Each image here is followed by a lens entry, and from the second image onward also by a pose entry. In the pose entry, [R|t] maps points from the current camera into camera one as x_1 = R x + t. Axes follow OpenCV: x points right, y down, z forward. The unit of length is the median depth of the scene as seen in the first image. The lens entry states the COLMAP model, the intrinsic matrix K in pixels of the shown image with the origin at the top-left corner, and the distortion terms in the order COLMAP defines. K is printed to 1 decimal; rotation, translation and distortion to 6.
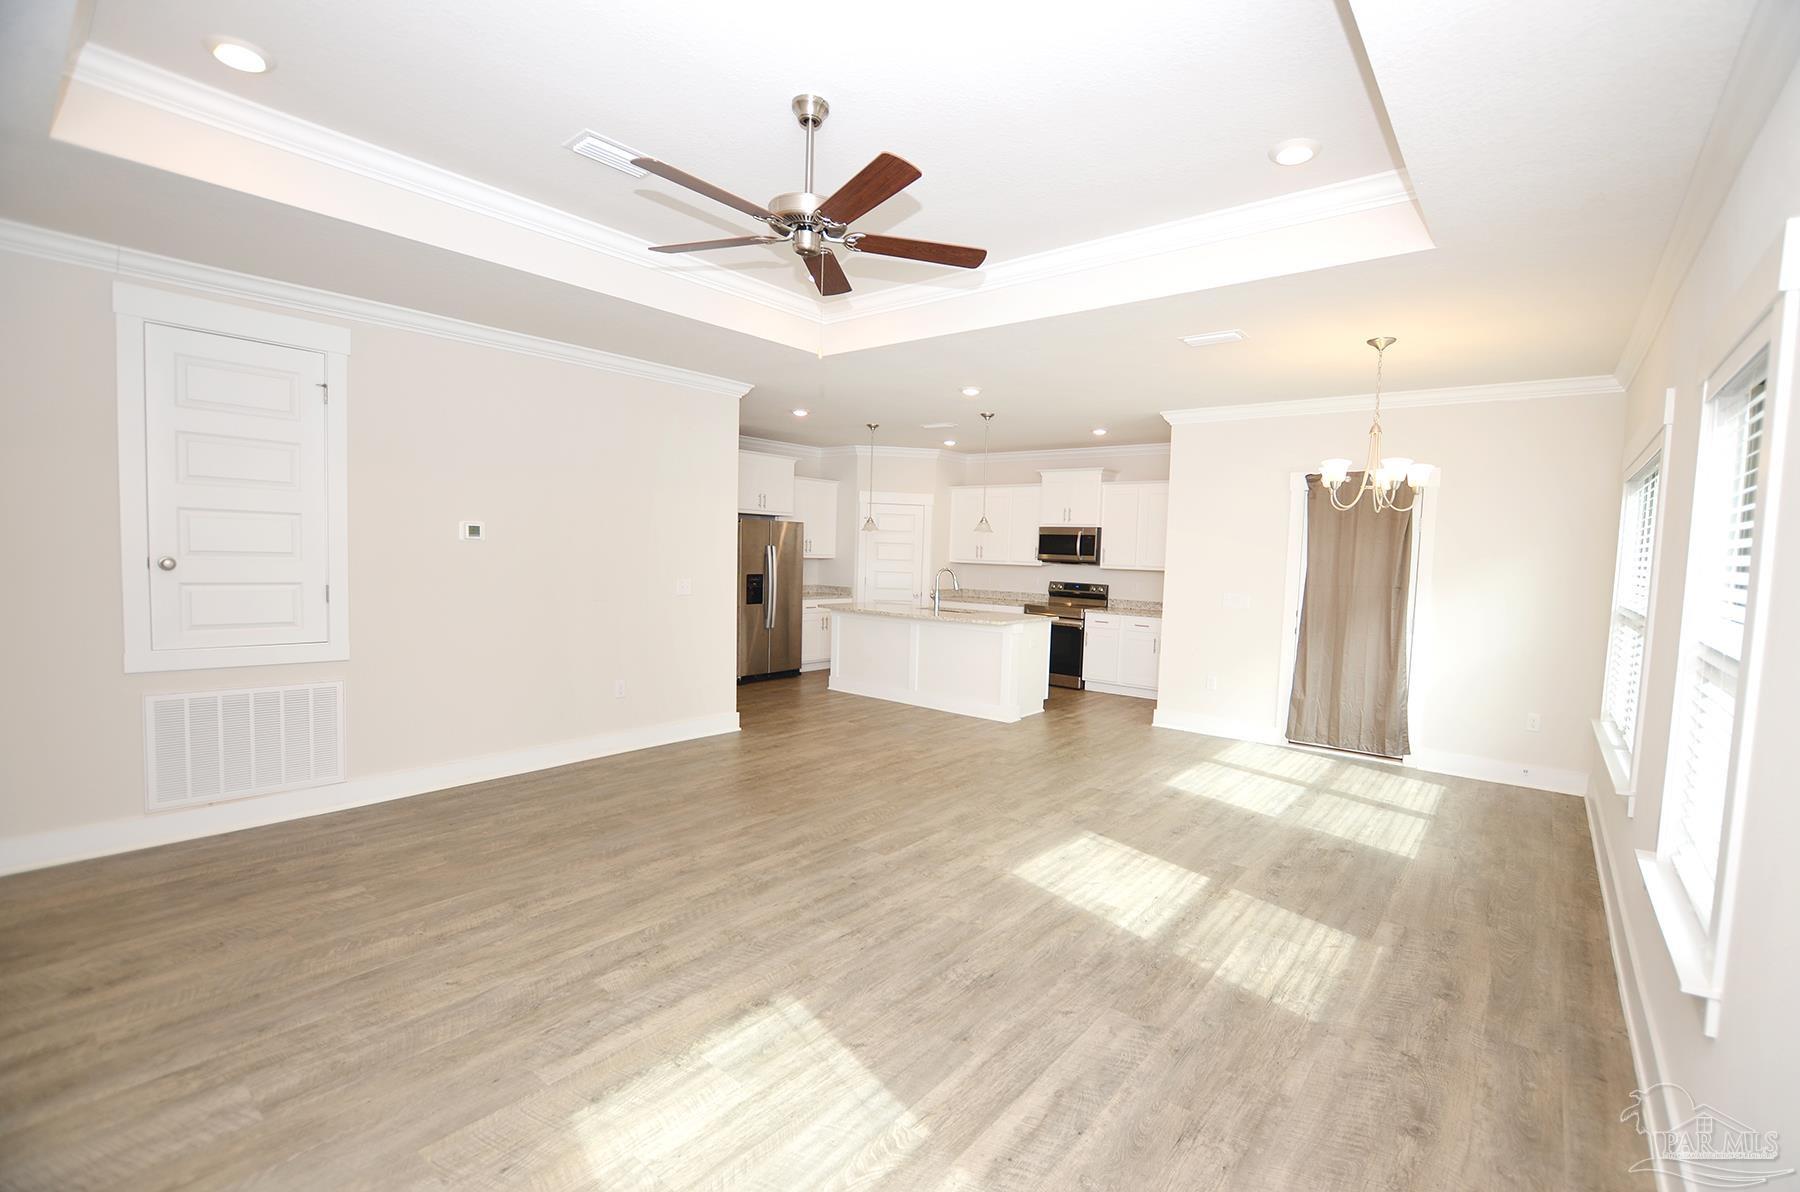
lens RADIAL K [[791.6, 0, 925.7], [0, 791.6, 610.0], [0, 0, 1]] dist [-0.037110, 0.007165]
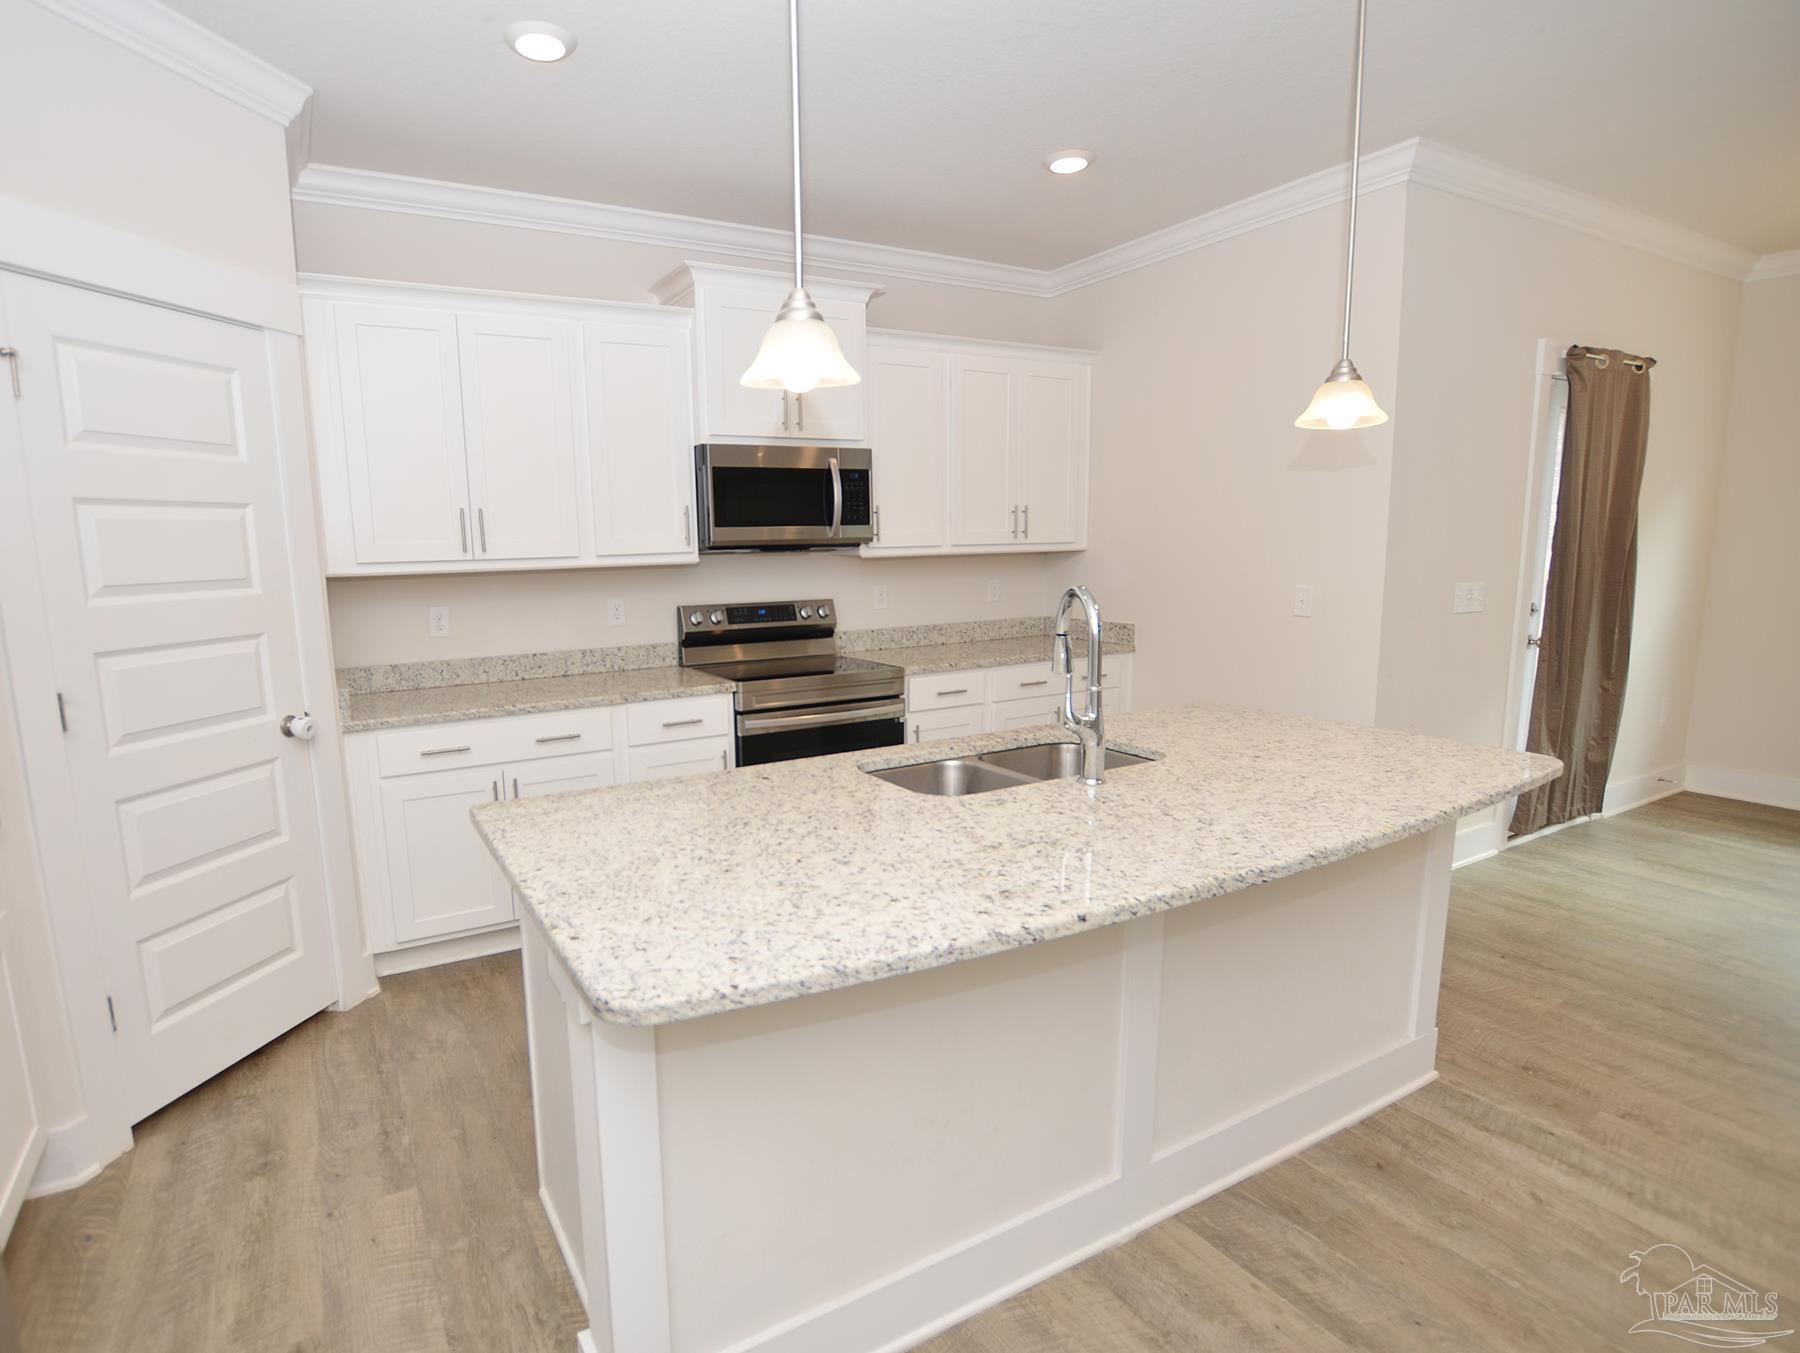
lens RADIAL K [[938.2, 0, 806.9], [0, 938.2, 695.7], [0, 0, 1]] dist [-0.033162, 0.000943]
pose [[0.398801, -0.186746, 0.897822, -0.472262], [0.103281, 0.981963, 0.158372, -0.134931], [-0.911203, 0.029570, 0.410895, 1.824080]]
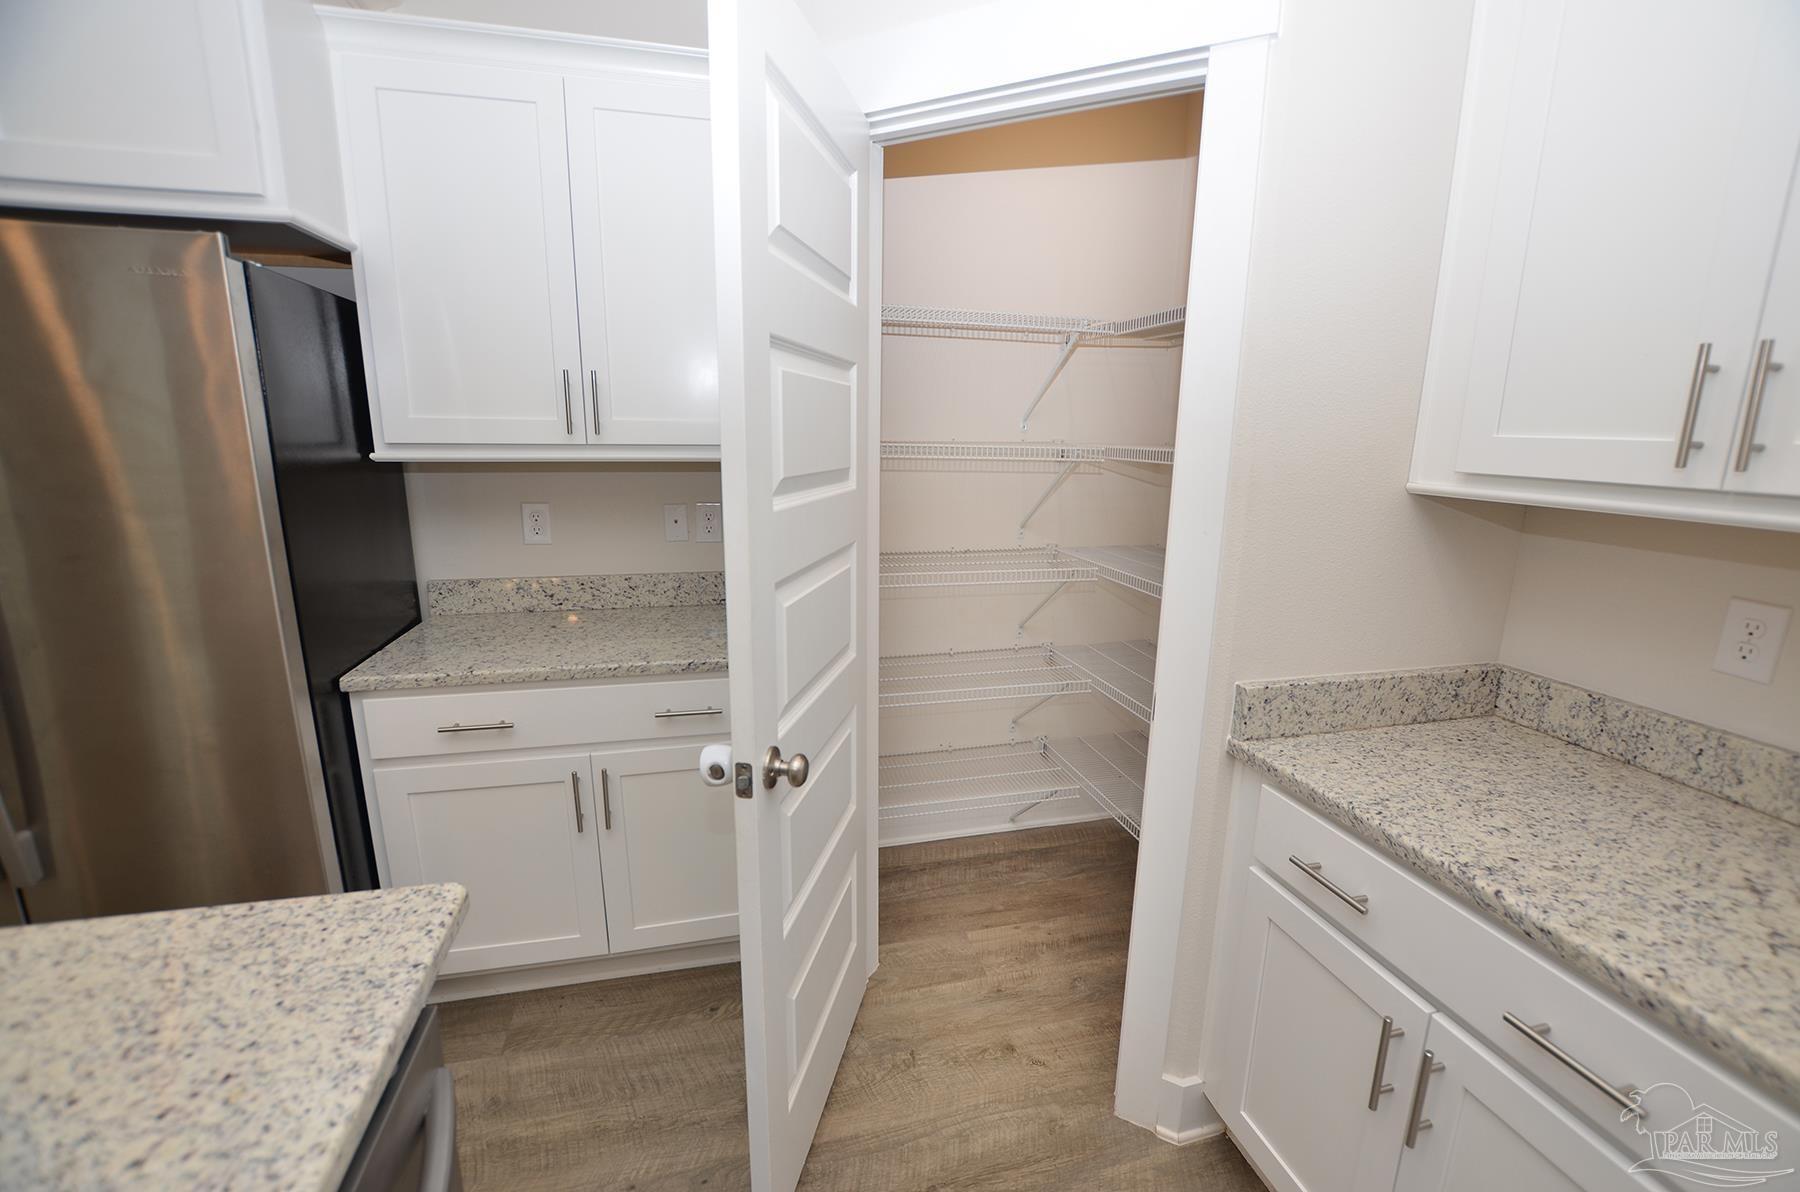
lens RADIAL K [[787.3, 0, 926.0], [0, 787.3, 611.4], [0, 0, 1]] dist [-0.024152, -0.000349]
pose [[0.805717, 0.118348, -0.580357, 0.109740], [-0.039831, 0.988443, 0.146268, -0.140807], [0.590960, -0.094734, 0.801119, 2.080996]]
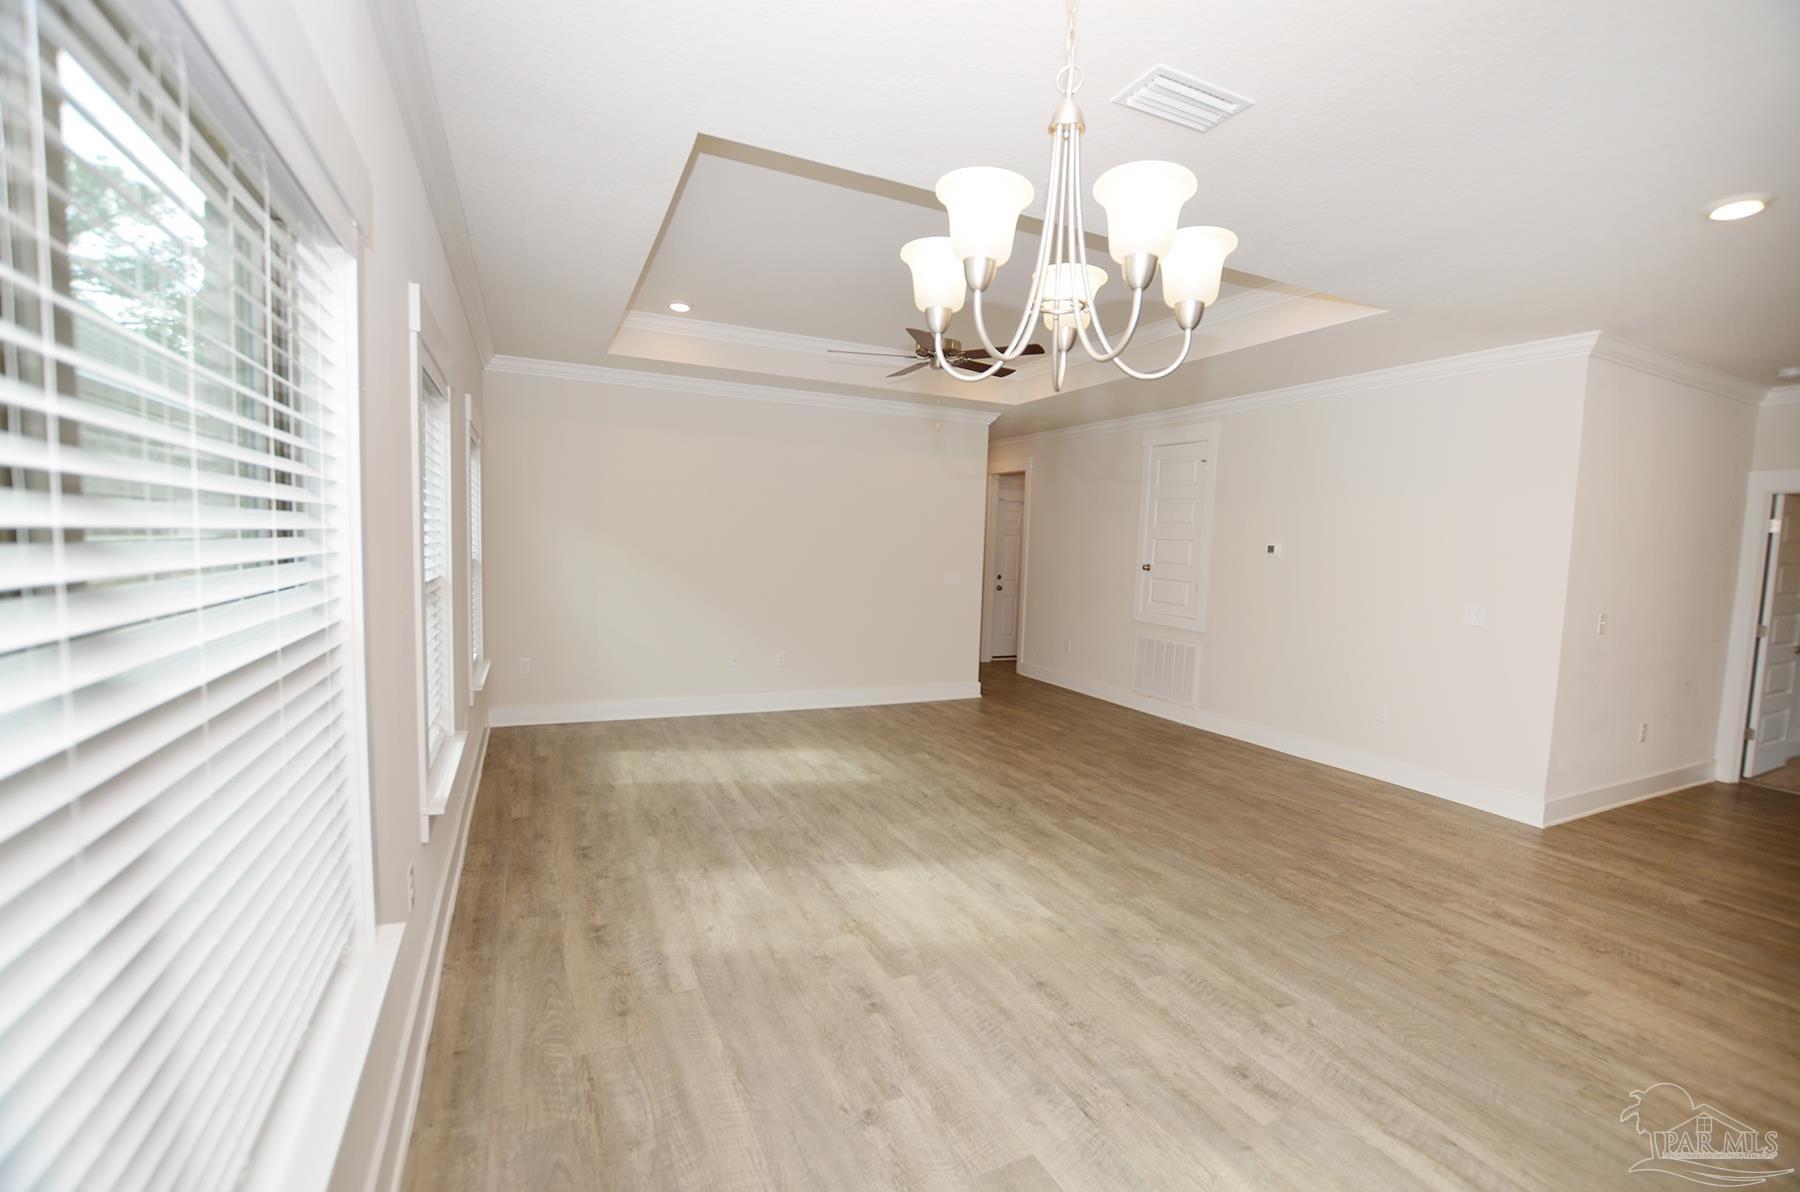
lens RADIAL K [[791.6, 0, 925.7], [0, 791.6, 610.0], [0, 0, 1]] dist [-0.037110, 0.007165]
pose [[-0.426772, 0.032756, -0.903766, 0.958387], [-0.112994, 0.989582, 0.089224, -0.061083], [0.897273, 0.140198, -0.418624, 1.193715]]
